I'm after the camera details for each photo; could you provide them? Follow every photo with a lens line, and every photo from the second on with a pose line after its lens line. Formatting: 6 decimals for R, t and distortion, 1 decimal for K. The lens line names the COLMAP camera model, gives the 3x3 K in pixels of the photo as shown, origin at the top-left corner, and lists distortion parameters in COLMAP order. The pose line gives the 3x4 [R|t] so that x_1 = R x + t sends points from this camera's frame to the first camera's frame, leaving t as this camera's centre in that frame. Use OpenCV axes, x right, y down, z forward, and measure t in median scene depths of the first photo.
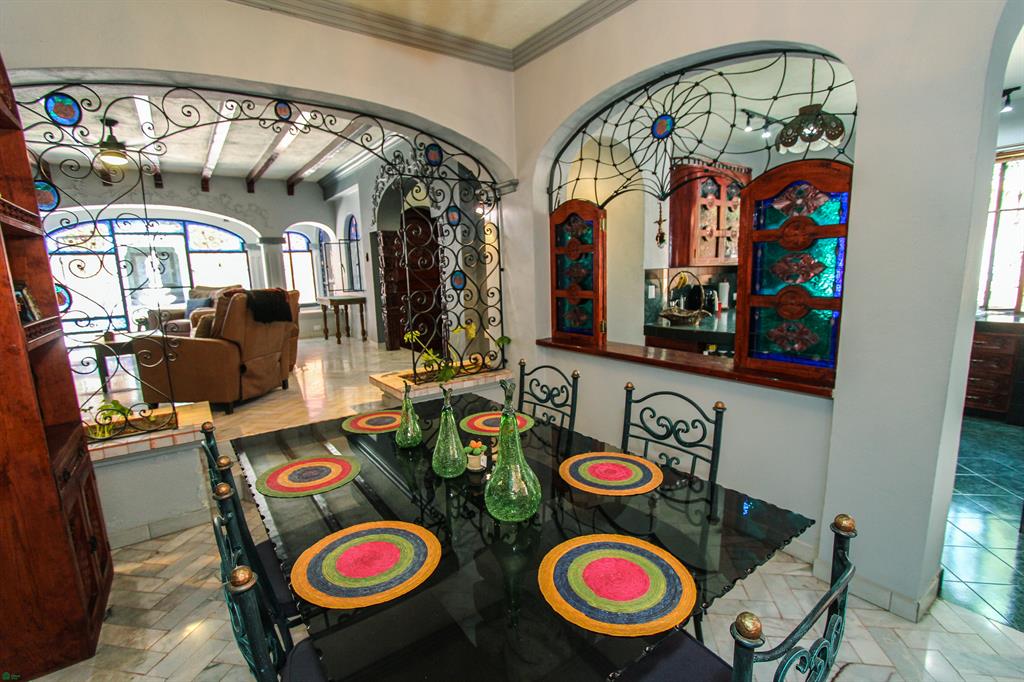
lens RADIAL K [[468.7, 0, 515.0], [0, 468.7, 343.2], [0, 0, 1]] dist [-0.006939, -0.001008]
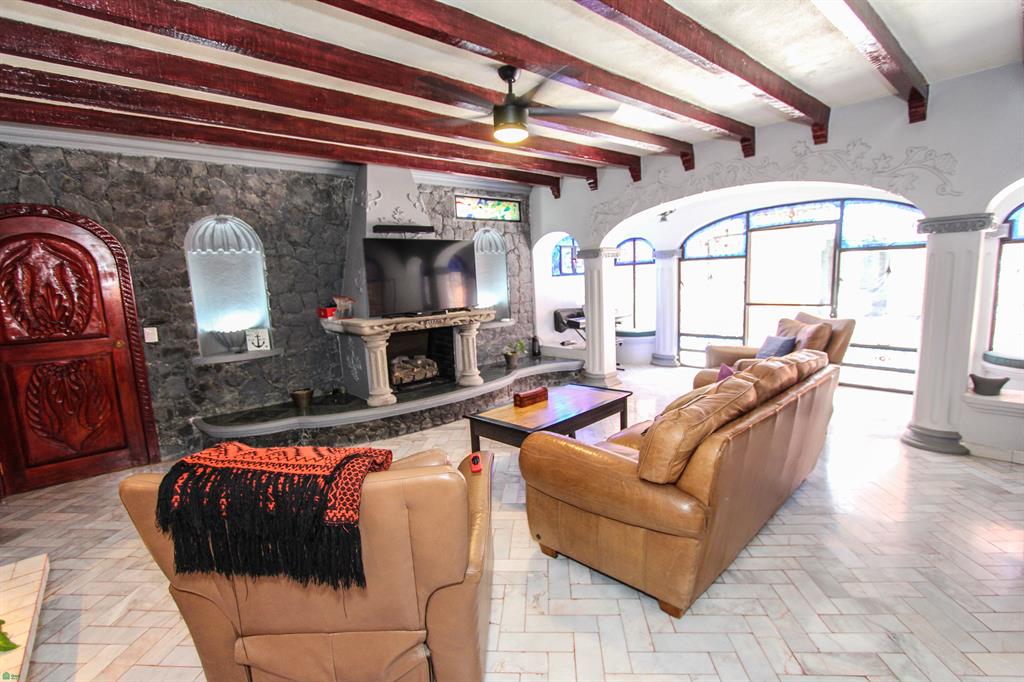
lens RADIAL K [[468.7, 0, 512.3], [0, 468.7, 343.7], [0, 0, 1]] dist [-0.006939, -0.001008]
pose [[0.087179, 0.169973, -0.981585, -0.115934], [-0.120871, 0.979861, 0.158940, -0.131574], [0.988833, 0.104789, 0.105968, 0.569910]]
